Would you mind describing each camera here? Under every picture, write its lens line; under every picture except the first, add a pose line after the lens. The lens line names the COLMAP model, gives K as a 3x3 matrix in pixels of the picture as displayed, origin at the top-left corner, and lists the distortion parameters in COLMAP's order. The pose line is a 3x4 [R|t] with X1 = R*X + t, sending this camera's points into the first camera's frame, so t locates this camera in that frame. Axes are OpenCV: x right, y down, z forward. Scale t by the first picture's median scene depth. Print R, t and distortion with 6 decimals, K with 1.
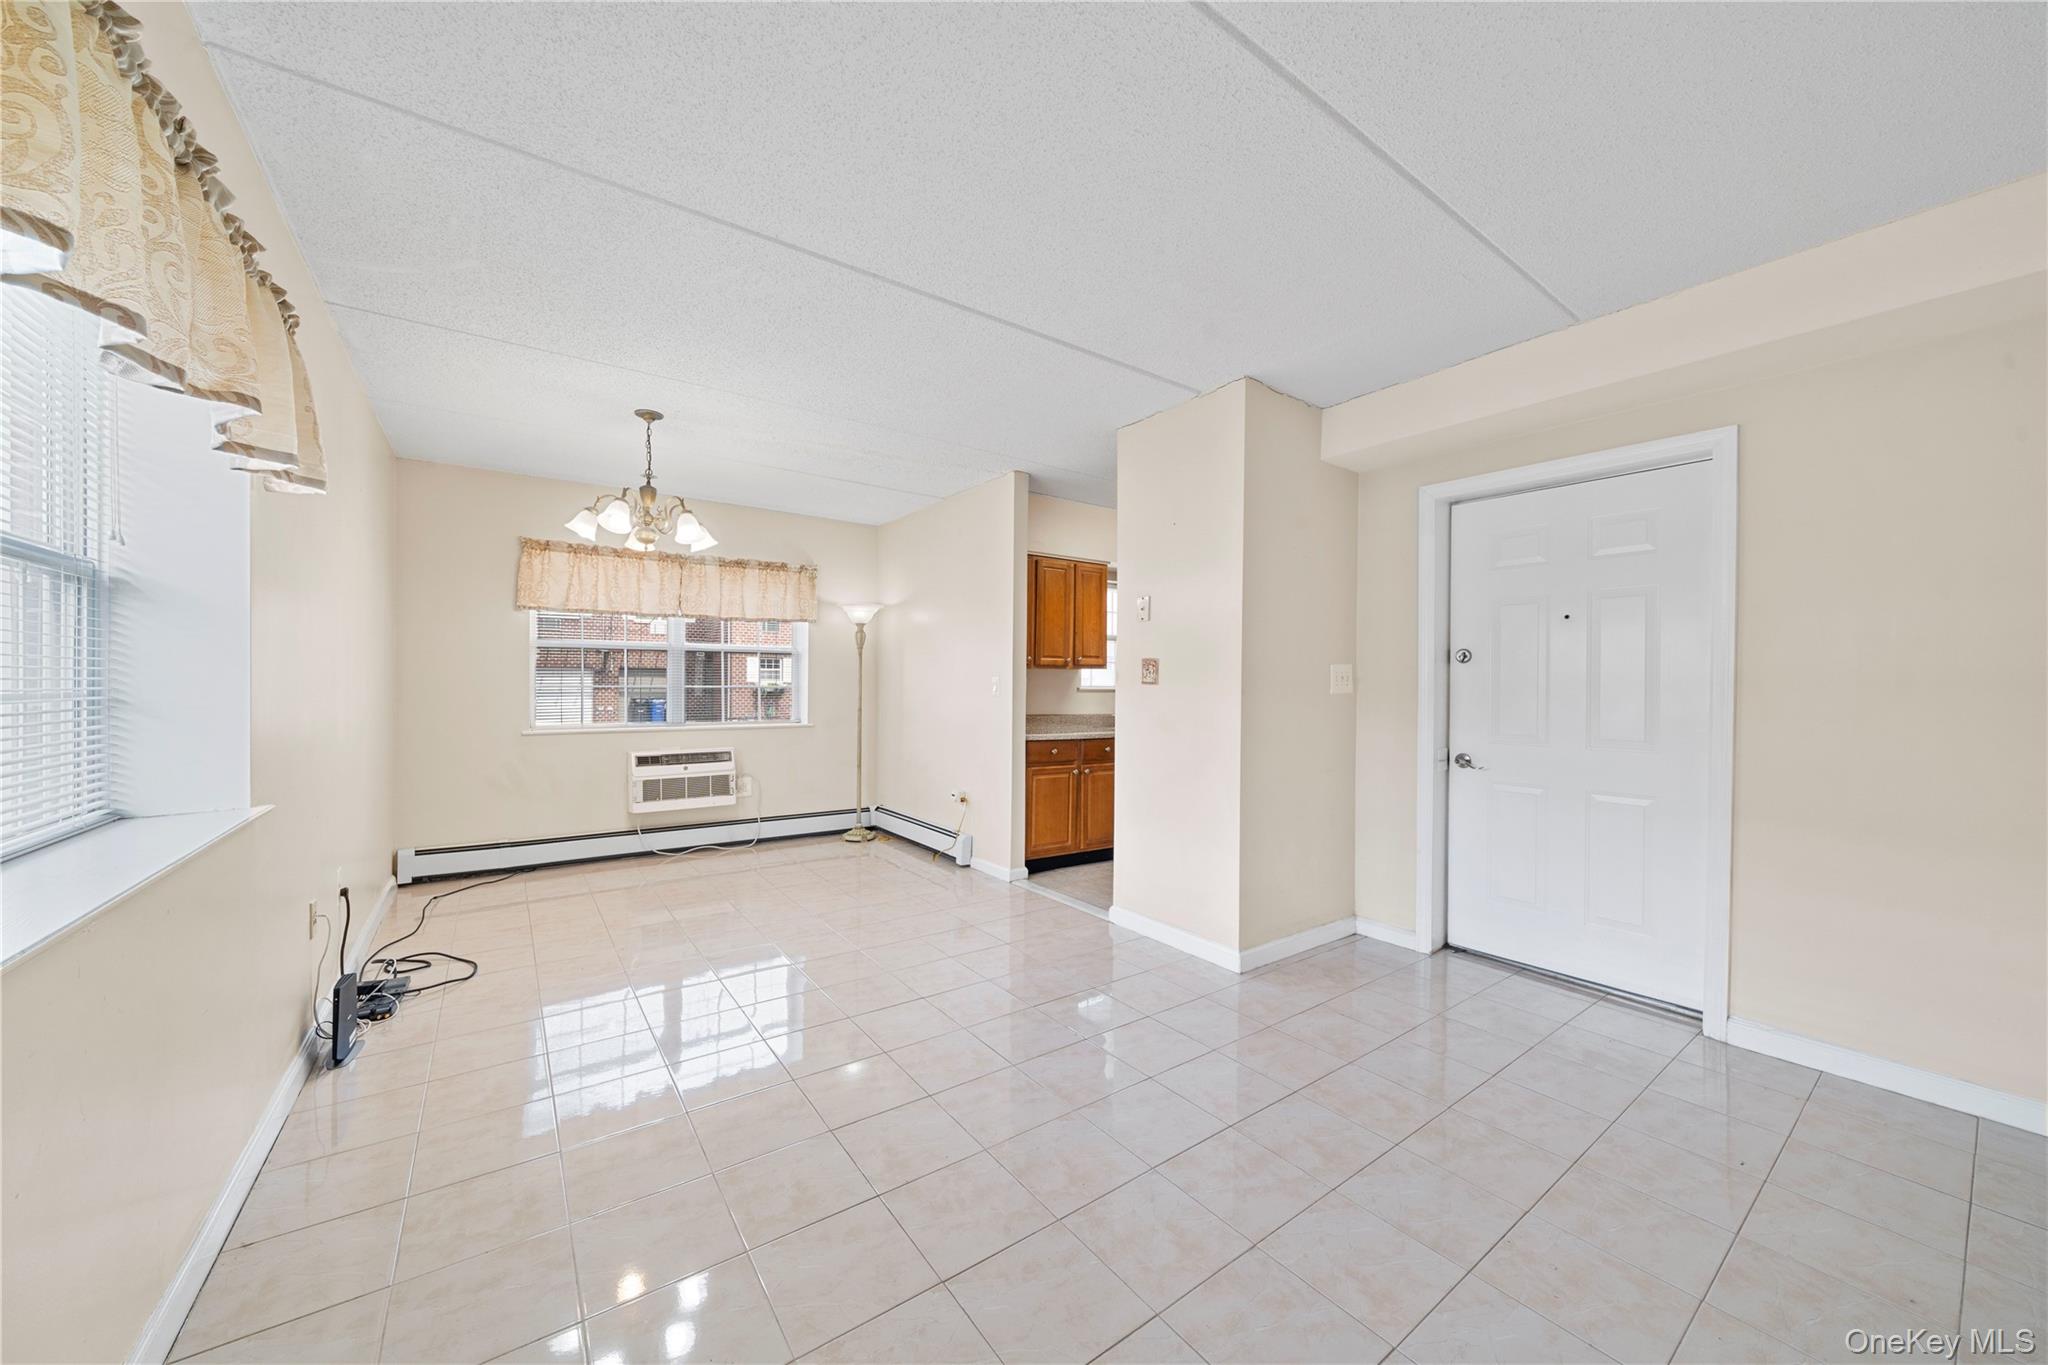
lens RADIAL K [[725.7, 0, 1022.3], [0, 725.7, 685.6], [0, 0, 1]] dist [0.001364, 0.000004]
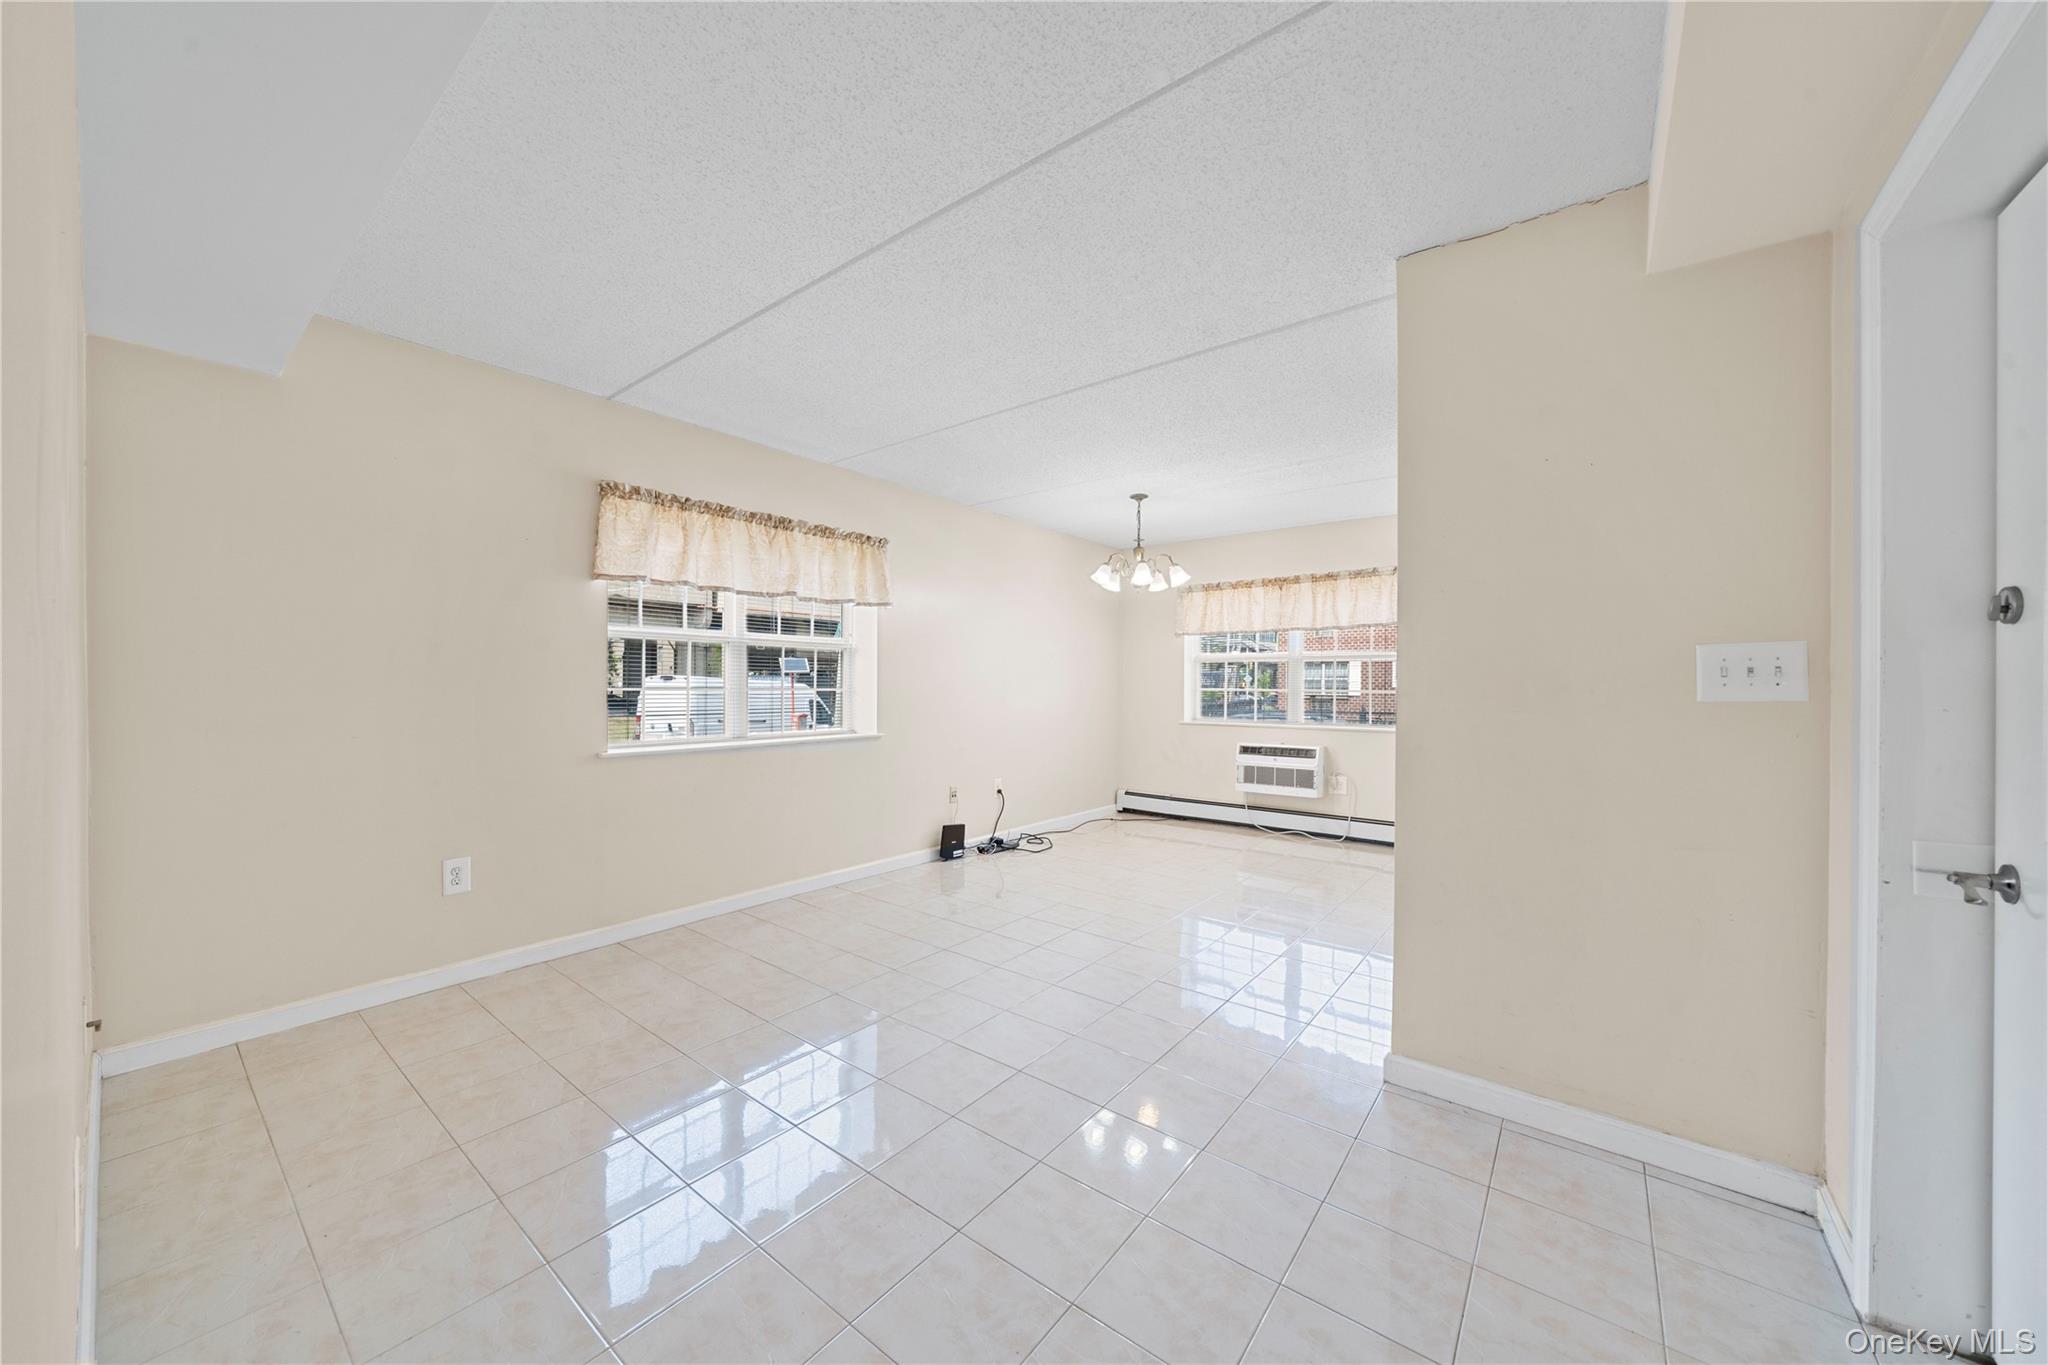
lens RADIAL K [[725.7, 0, 1024.9], [0, 725.7, 685.8], [0, 0, 1]] dist [0.001364, 0.000004]
pose [[0.295789, -0.005635, -0.955237, 0.551436], [-0.002972, 0.999972, -0.006819, 0.003287], [0.955249, 0.004856, 0.295764, 0.271116]]
